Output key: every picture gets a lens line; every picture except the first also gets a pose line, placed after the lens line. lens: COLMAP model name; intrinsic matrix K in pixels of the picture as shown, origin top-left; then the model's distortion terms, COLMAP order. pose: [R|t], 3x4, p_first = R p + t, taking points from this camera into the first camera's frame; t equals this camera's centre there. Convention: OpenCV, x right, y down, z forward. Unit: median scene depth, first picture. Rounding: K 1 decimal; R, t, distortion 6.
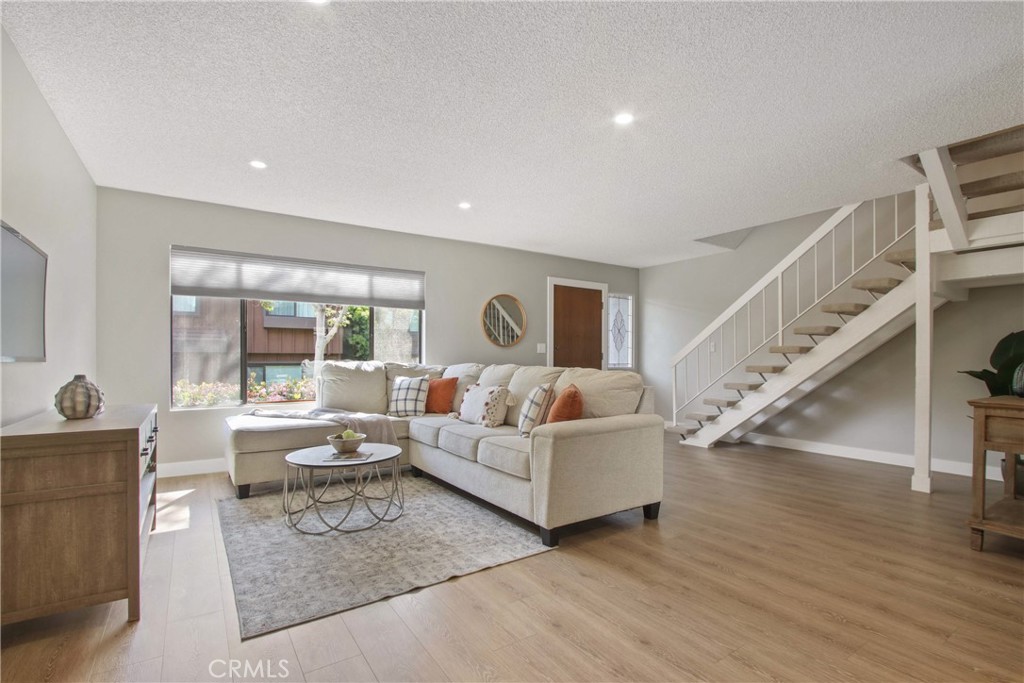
lens RADIAL K [[473.3, 0, 510.7], [0, 473.3, 351.4], [0, 0, 1]] dist [-0.015842, 0.000696]
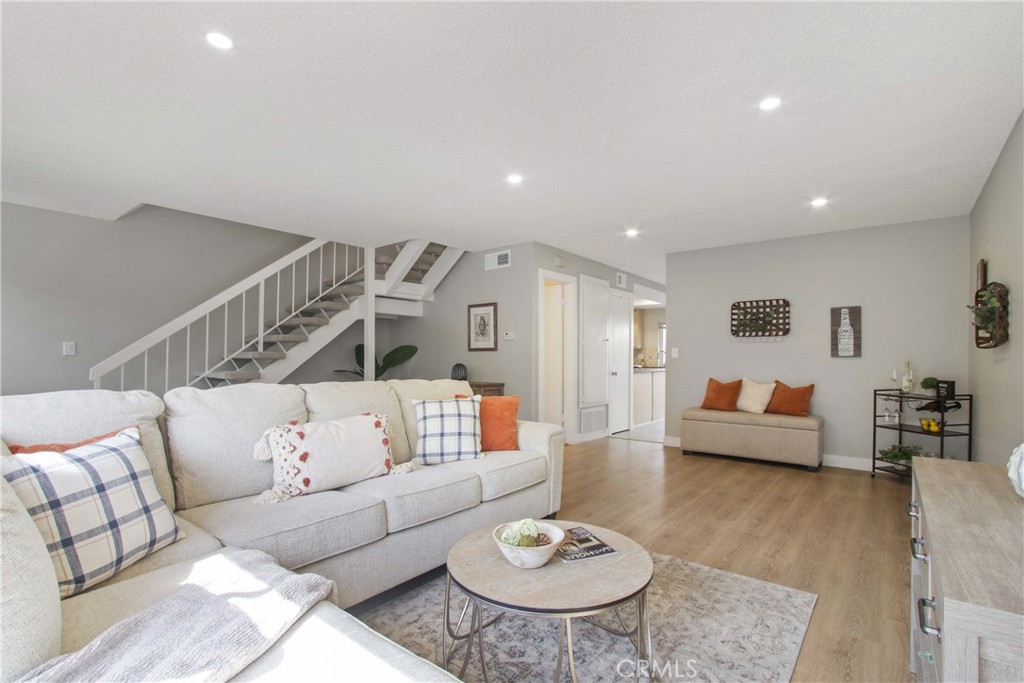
lens RADIAL K [[473.3, 0, 511.8], [0, 473.3, 343.3], [0, 0, 1]] dist [-0.015842, 0.000696]
pose [[-0.284503, 0.019730, 0.958472, -0.733931], [-0.009842, 0.999675, -0.023499, -0.014935], [-0.958625, -0.016119, -0.284216, 1.016154]]
